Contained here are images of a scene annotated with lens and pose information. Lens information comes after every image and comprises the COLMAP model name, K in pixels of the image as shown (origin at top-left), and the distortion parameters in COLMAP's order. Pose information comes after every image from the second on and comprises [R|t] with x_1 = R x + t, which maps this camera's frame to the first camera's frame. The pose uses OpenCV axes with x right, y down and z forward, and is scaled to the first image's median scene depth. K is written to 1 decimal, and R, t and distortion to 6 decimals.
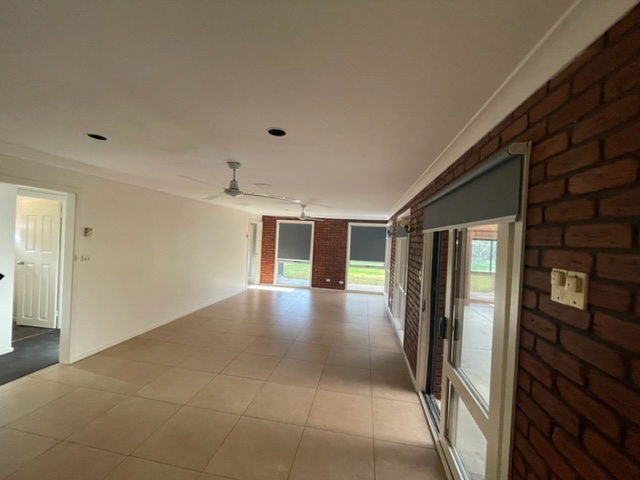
lens RADIAL K [[258.5, 0, 322.3], [0, 258.5, 239.7], [0, 0, 1]] dist [0.000789, -0.000581]
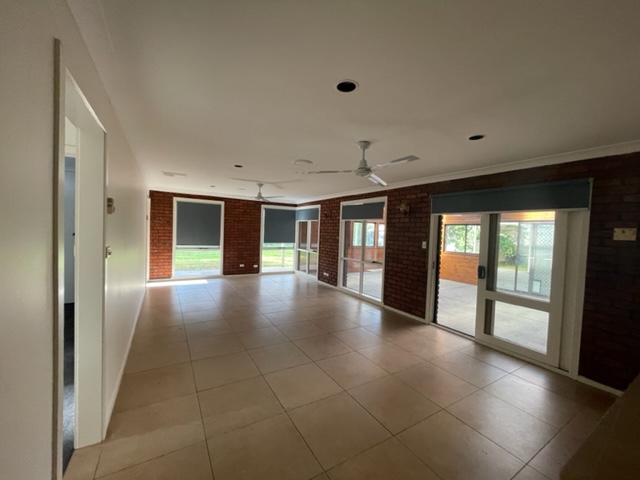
lens RADIAL K [[258.5, 0, 322.2], [0, 258.5, 238.3], [0, 0, 1]] dist [0.000789, -0.000581]
pose [[0.758185, -0.042532, 0.650651, -0.365952], [0.005150, 0.998230, 0.059253, 0.004295], [-0.652019, -0.041574, 0.757062, 0.106077]]
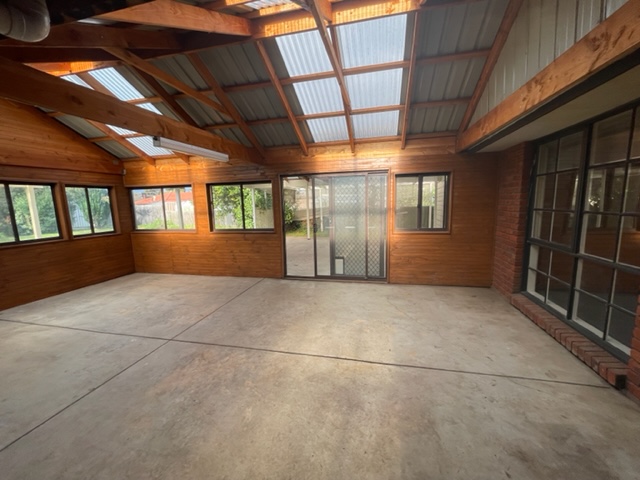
lens RADIAL K [[258.5, 0, 320.3], [0, 258.5, 239.1], [0, 0, 1]] dist [0.000789, -0.000581]
pose [[0.065380, -0.191751, 0.979263, -0.147083], [0.037367, 0.981145, 0.189625, 0.018609], [-0.997161, 0.024195, 0.071312, 0.185188]]
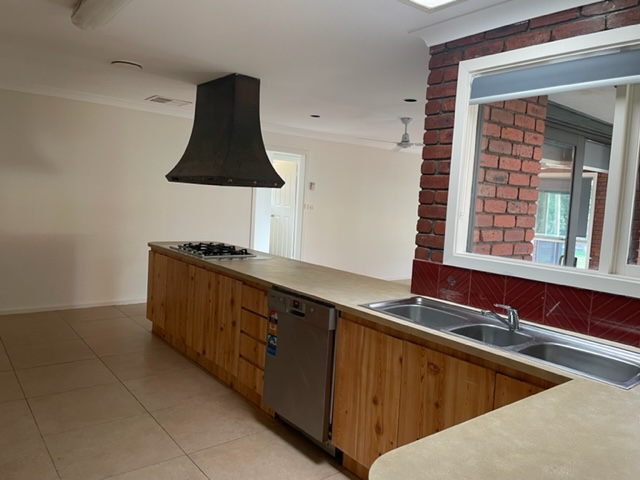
lens RADIAL K [[489.9, 0, 323.6], [0, 489.9, 233.6], [0, 0, 1]] dist [0.028827, -0.032762]
pose [[0.743236, 0.039778, -0.667846, 0.272630], [-0.024424, 0.999179, 0.032332, 0.047077], [0.668584, -0.007719, 0.743597, -0.271874]]
